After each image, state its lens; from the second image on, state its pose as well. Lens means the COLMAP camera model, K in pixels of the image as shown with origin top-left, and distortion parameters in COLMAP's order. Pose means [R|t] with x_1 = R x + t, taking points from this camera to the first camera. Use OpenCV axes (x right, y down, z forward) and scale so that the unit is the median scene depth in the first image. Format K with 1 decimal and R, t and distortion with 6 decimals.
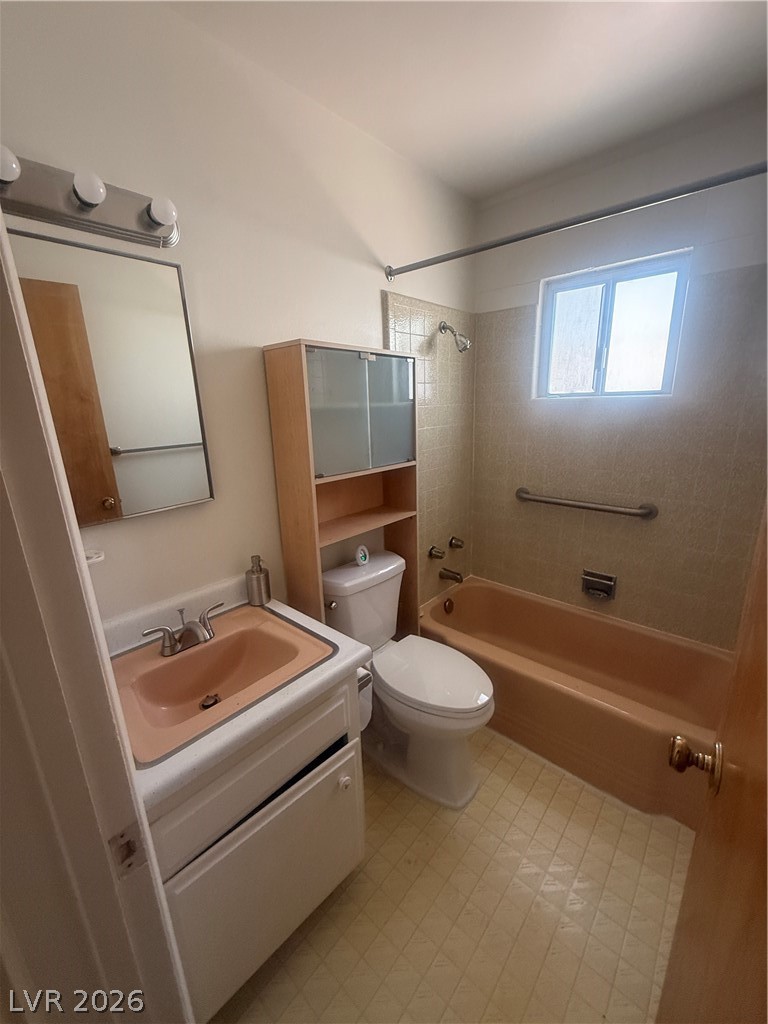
lens RADIAL K [[409.2, 0, 385.6], [0, 409.2, 511.8], [0, 0, 1]] dist [0.000683, 0.000118]
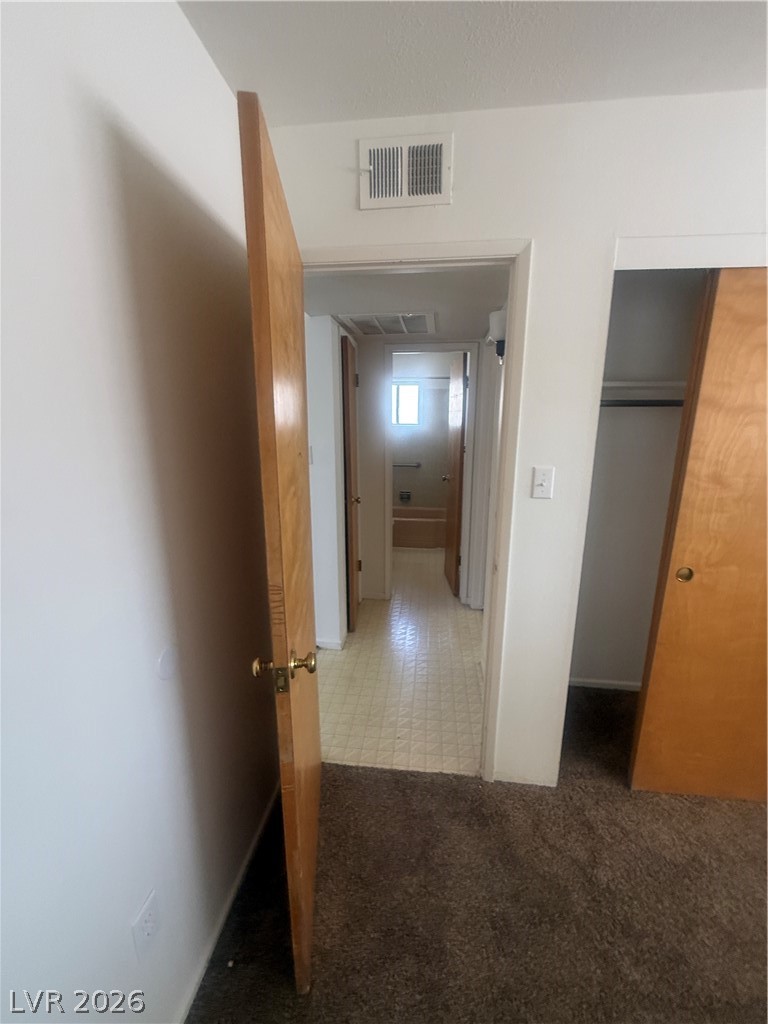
lens RADIAL K [[409.2, 0, 385.6], [0, 409.2, 511.8], [0, 0, 1]] dist [0.000683, 0.000118]
pose [[0.821872, -0.101399, 0.560576, -1.184783], [0.123325, 0.992365, -0.001306, 0.297142], [-0.556164, 0.070207, 0.828102, -1.219134]]
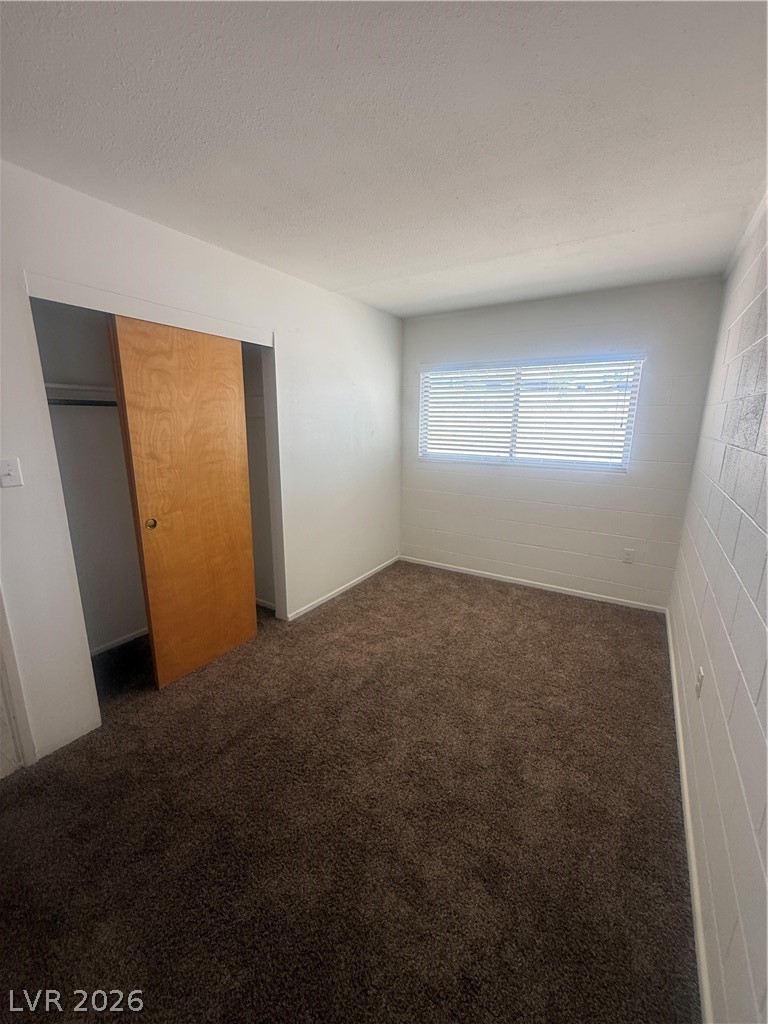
lens RADIAL K [[409.2, 0, 385.6], [0, 409.2, 511.8], [0, 0, 1]] dist [0.000683, 0.000118]
pose [[-0.162205, -0.186625, 0.968948, -2.205740], [0.251950, 0.941571, 0.223529, 0.530694], [-0.954050, 0.280384, -0.105707, -1.799388]]
